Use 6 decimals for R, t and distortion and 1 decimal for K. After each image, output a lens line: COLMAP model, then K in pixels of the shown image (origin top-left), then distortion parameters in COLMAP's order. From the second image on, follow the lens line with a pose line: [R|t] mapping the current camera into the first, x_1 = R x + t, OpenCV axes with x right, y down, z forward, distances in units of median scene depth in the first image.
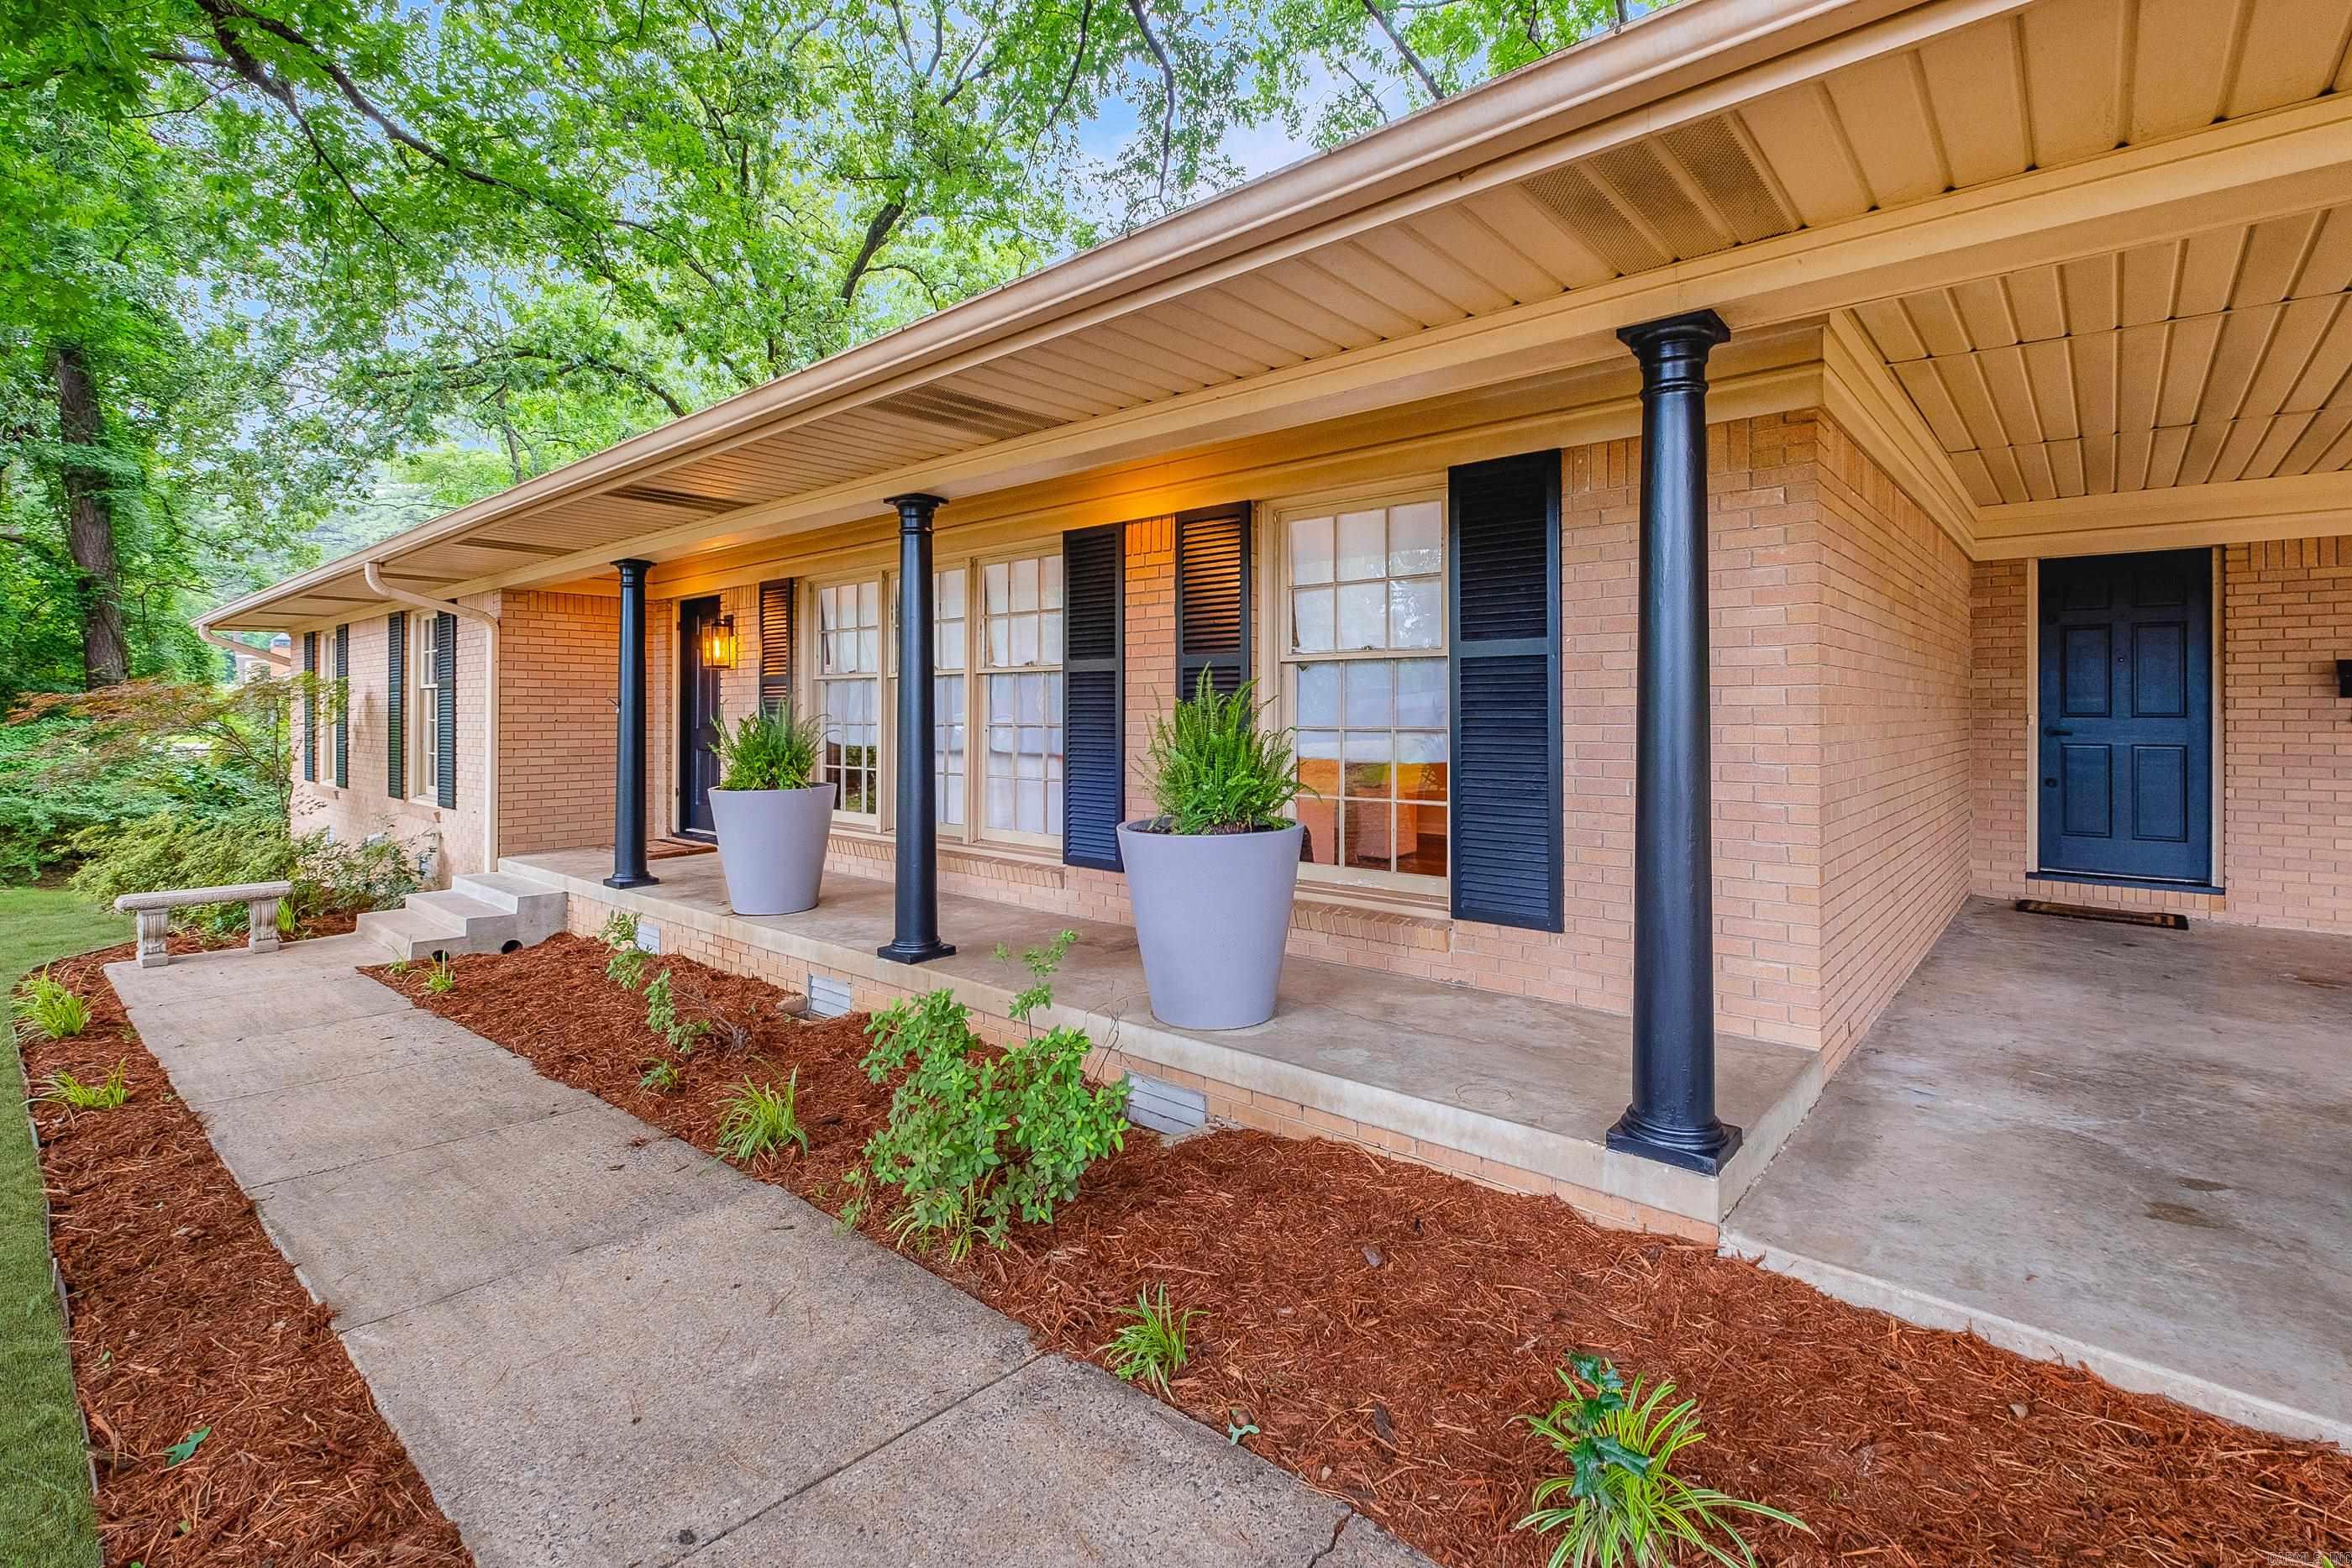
lens RADIAL K [[1074.7, 0, 1131.9], [0, 1074.7, 708.7], [0, 0, 1]] dist [-0.002109, 0.000110]
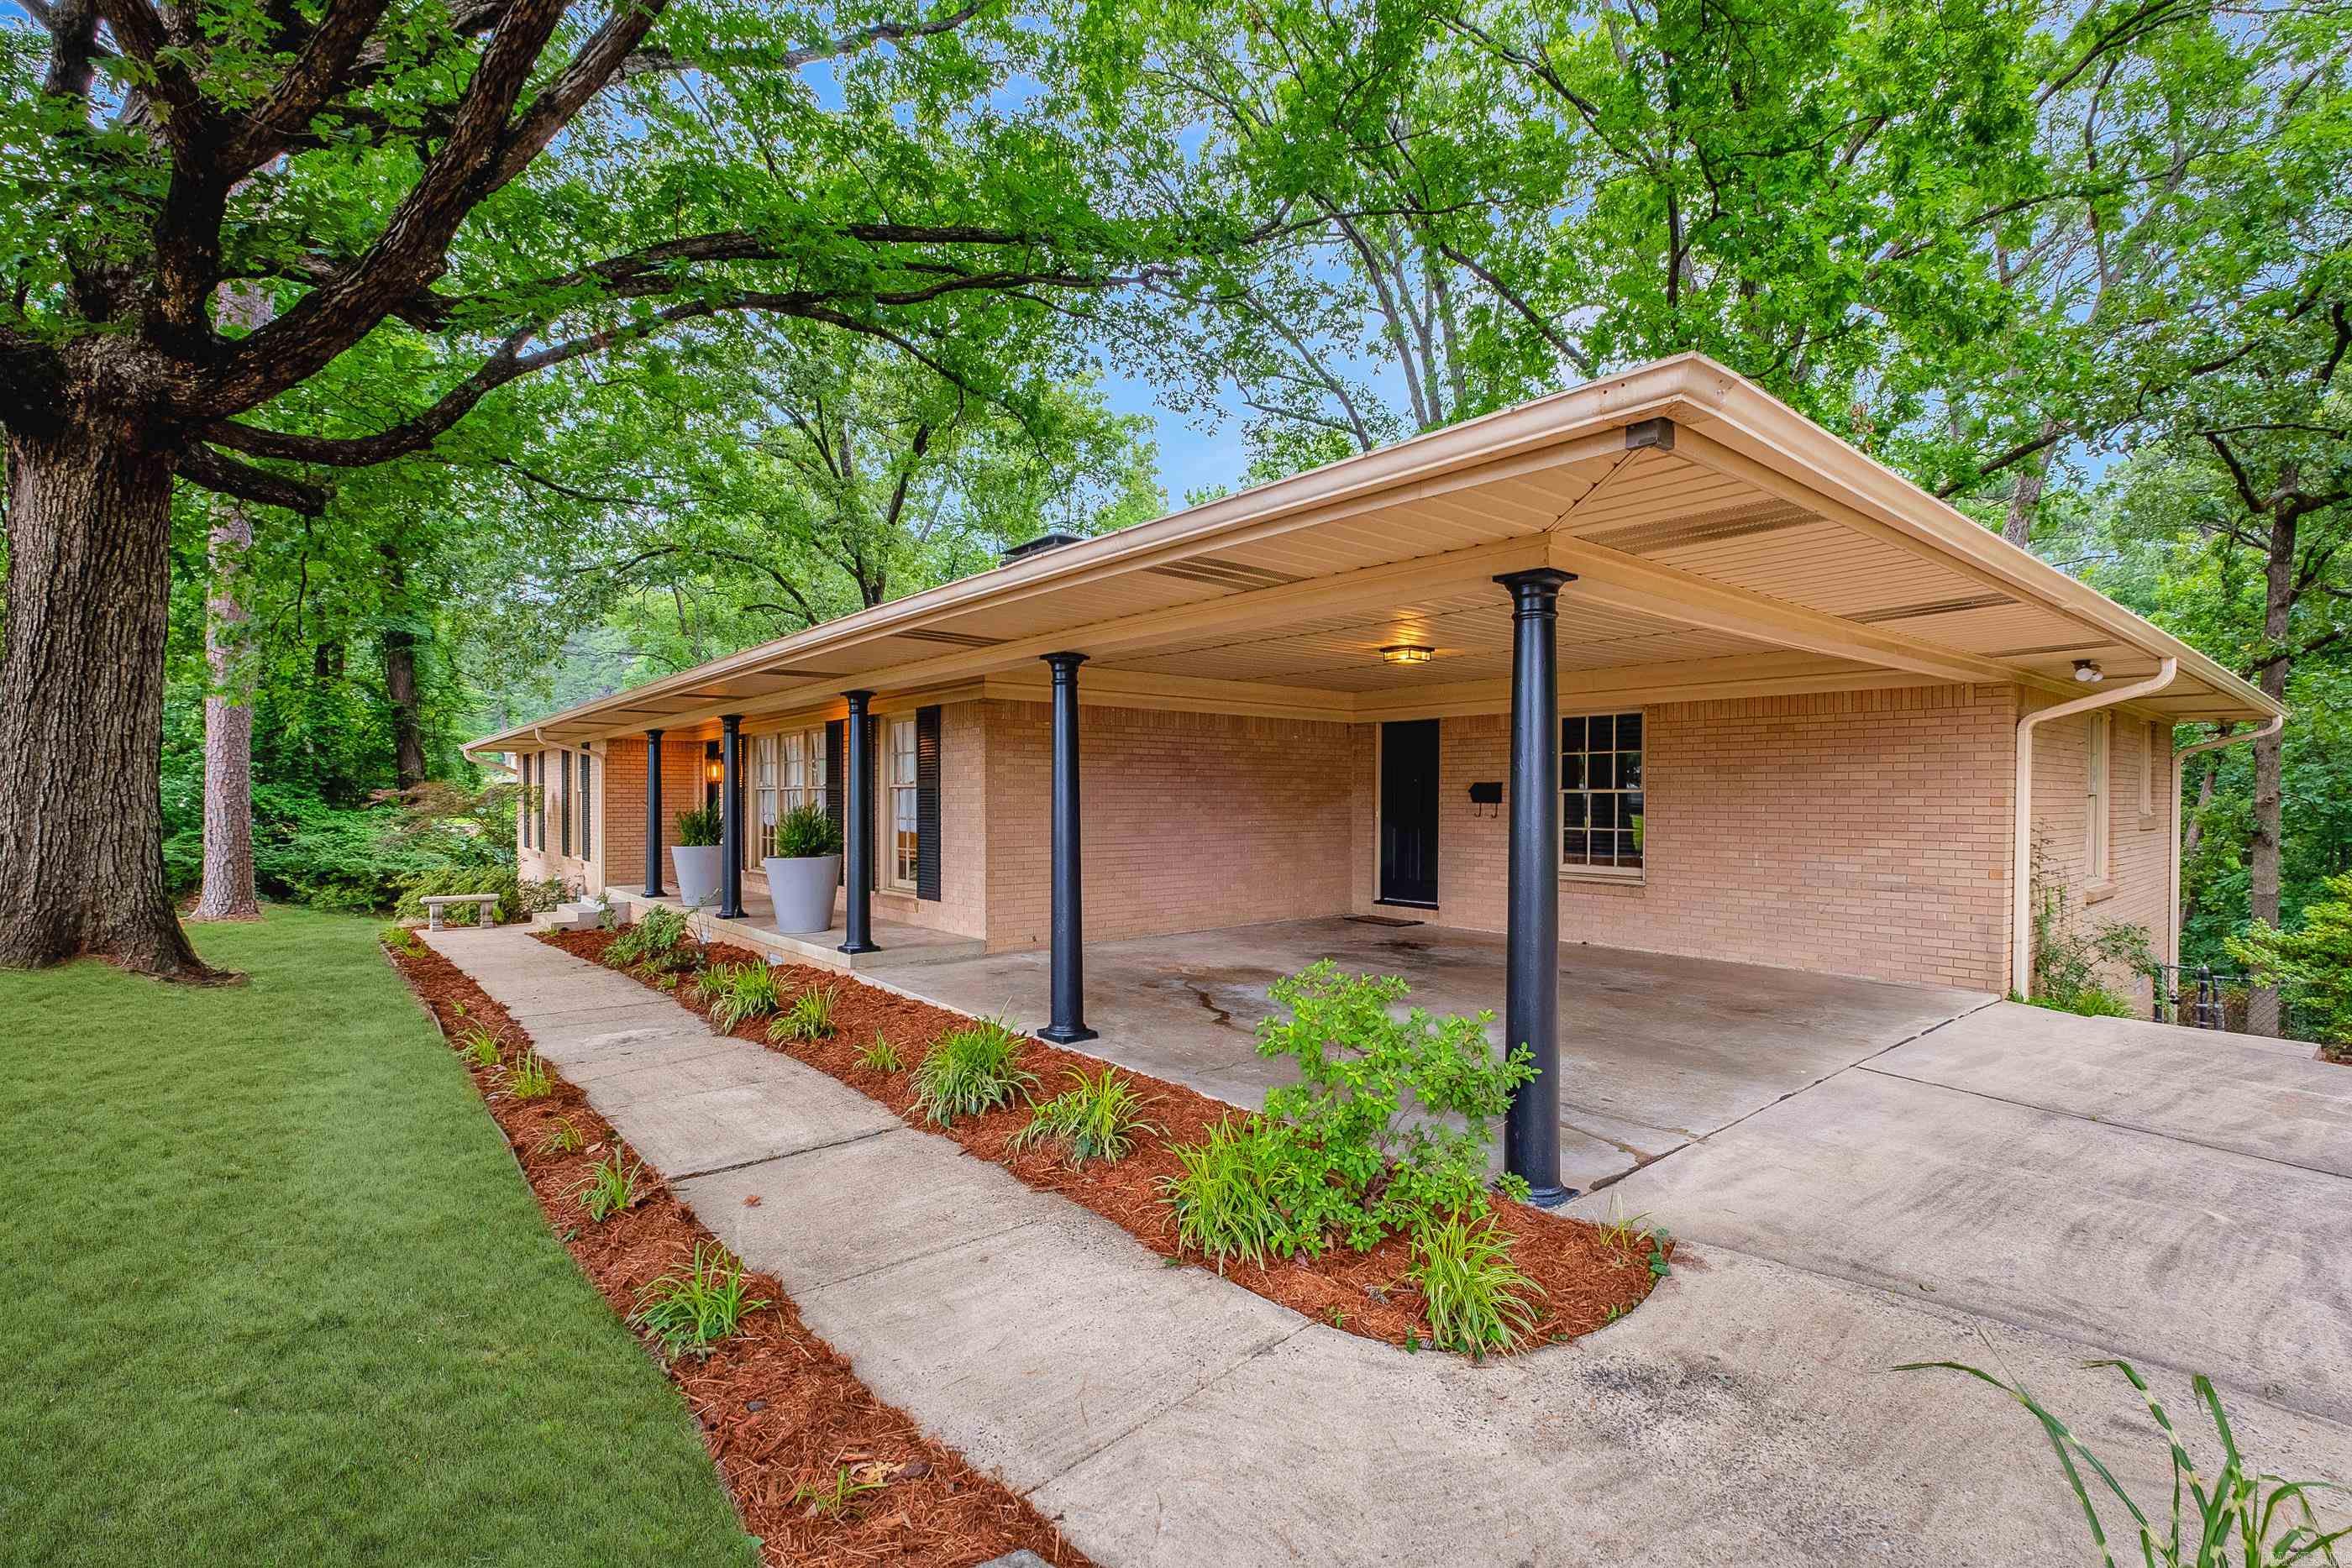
lens RADIAL K [[1074.7, 0, 1171.6], [0, 1074.7, 803.2], [0, 0, 1]] dist [-0.002109, 0.000110]
pose [[0.989601, 0.000791, -0.143834, 0.520683], [0.000694, 0.999947, 0.010271, -0.017487], [0.143835, -0.010264, 0.989548, -0.557680]]
